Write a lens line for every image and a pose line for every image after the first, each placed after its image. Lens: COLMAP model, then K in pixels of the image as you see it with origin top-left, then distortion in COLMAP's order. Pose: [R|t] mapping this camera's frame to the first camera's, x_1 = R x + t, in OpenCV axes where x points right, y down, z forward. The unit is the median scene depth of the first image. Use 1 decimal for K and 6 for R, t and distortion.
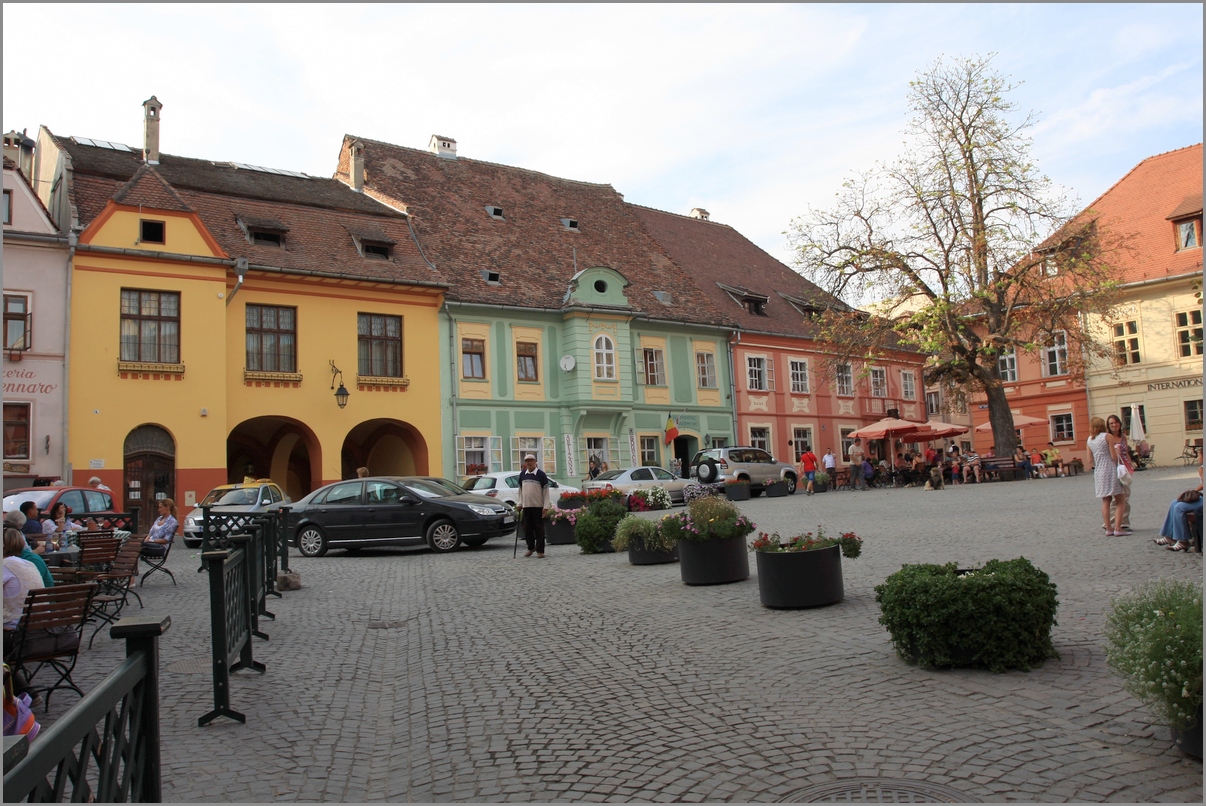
lens RADIAL K [[969.1, 0, 603.0], [0, 969.1, 403.0], [0, 0, 1]] dist [-0.038502, -0.000165]
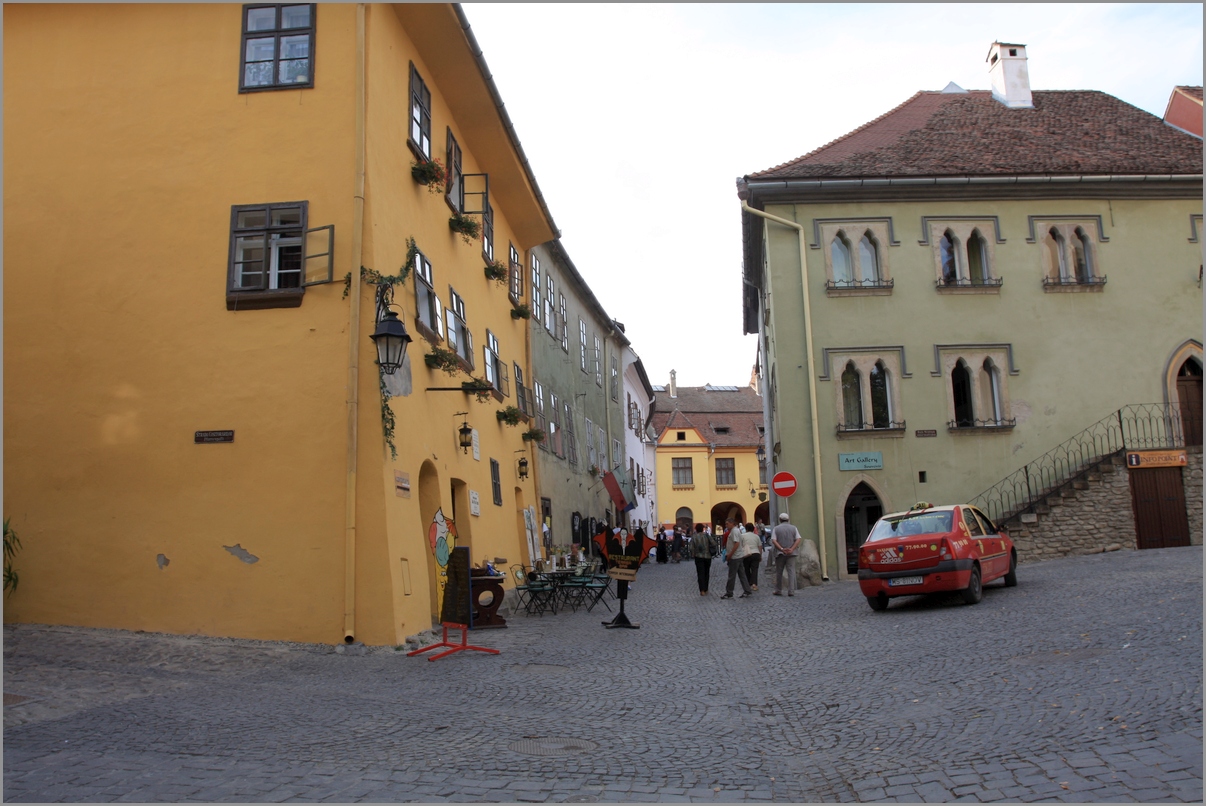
lens RADIAL K [[969.1, 0, 603.0], [0, 969.1, 403.0], [0, 0, 1]] dist [-0.038502, -0.000165]
pose [[0.892752, -0.050471, -0.447712, 0.537637], [0.042468, 0.998708, -0.027902, -0.194328], [0.448542, 0.005896, 0.893742, -1.473520]]
